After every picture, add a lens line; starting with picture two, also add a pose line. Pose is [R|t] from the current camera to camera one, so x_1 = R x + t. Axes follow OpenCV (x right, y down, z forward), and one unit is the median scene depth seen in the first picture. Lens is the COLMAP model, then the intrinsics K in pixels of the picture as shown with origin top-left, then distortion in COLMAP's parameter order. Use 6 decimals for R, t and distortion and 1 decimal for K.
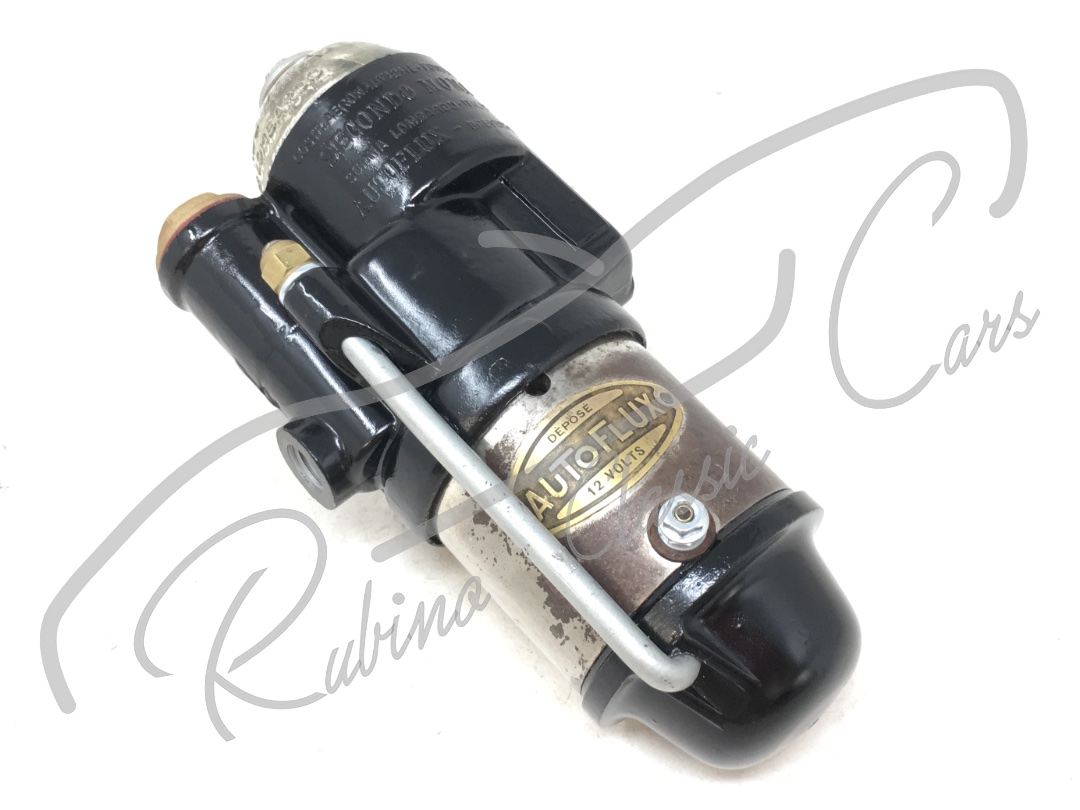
lens RADIAL K [[982.2, 0, 543.5], [0, 982.2, 448.8], [0, 0, 1]] dist [-0.001102, 0.002084]
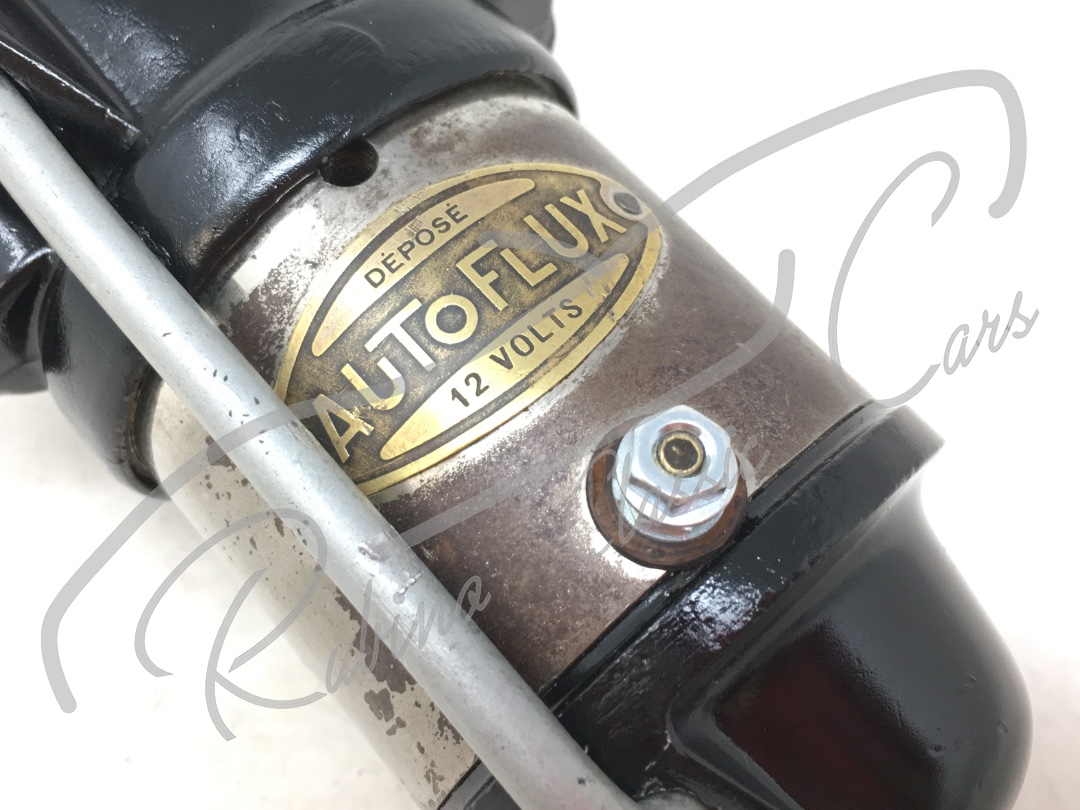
lens RADIAL K [[910.2, 0, 540.0], [0, 910.2, 405.0], [0, 0, 1]] dist [-0.003026, -0.000250]
pose [[0.994823, 0.017726, 0.100068, 0.043206], [-0.021453, 0.999111, 0.036298, 0.030742], [-0.099336, -0.038257, 0.994318, 0.583612]]
